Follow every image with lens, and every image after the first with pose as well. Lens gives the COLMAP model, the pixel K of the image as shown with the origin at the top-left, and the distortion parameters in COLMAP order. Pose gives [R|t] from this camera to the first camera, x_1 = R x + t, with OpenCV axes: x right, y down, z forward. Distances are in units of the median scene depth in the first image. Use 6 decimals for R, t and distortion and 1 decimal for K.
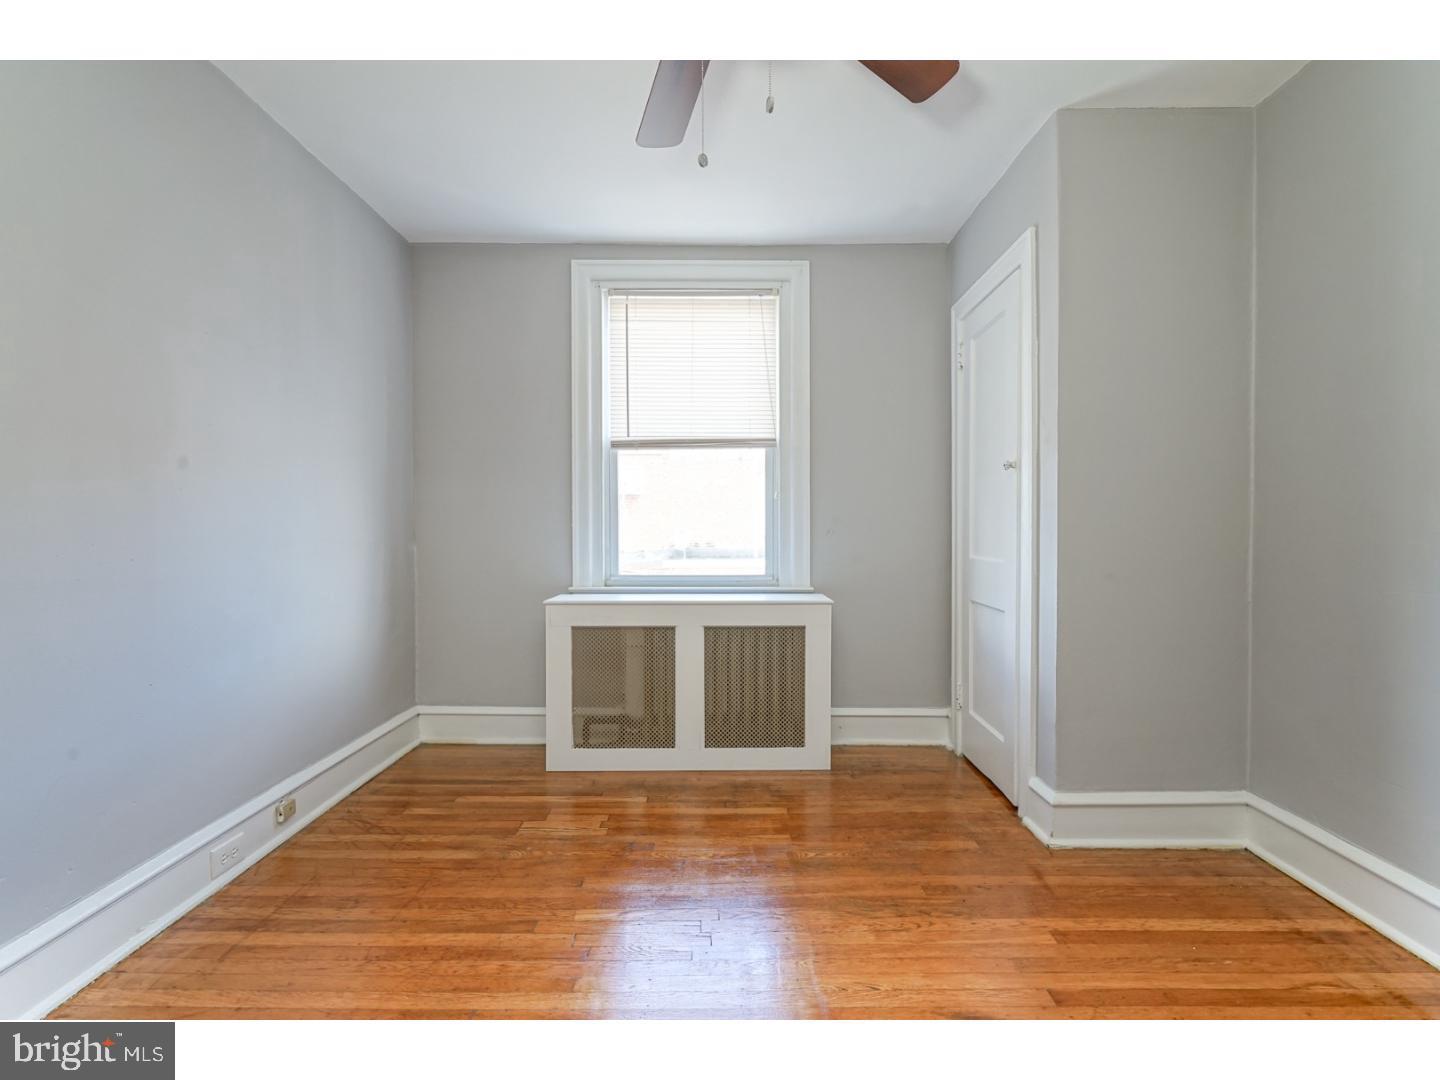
lens RADIAL K [[660.3, 0, 715.3], [0, 660.3, 535.8], [0, 0, 1]] dist [-0.005570, 0.002432]
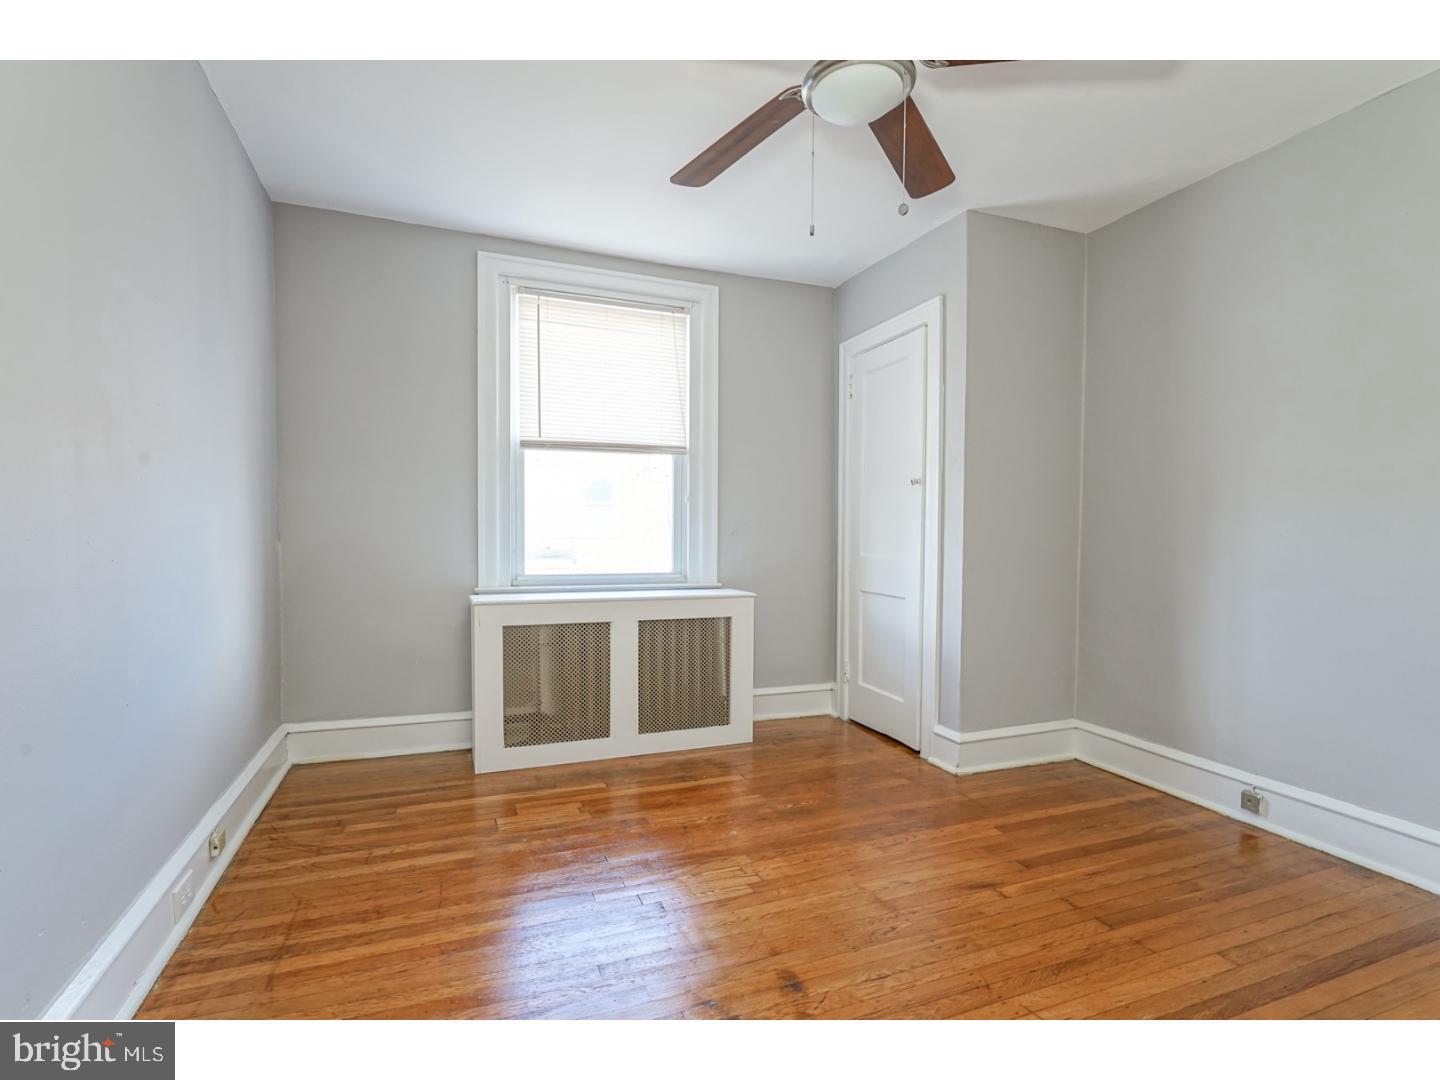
lens RADIAL K [[660.3, 0, 713.1], [0, 660.3, 546.3], [0, 0, 1]] dist [-0.005570, 0.002432]
pose [[0.941582, 0.000247, 0.336785, -0.266343], [-0.005548, 0.999875, 0.014779, -0.000086], [-0.336739, -0.015785, 0.941466, -0.044743]]
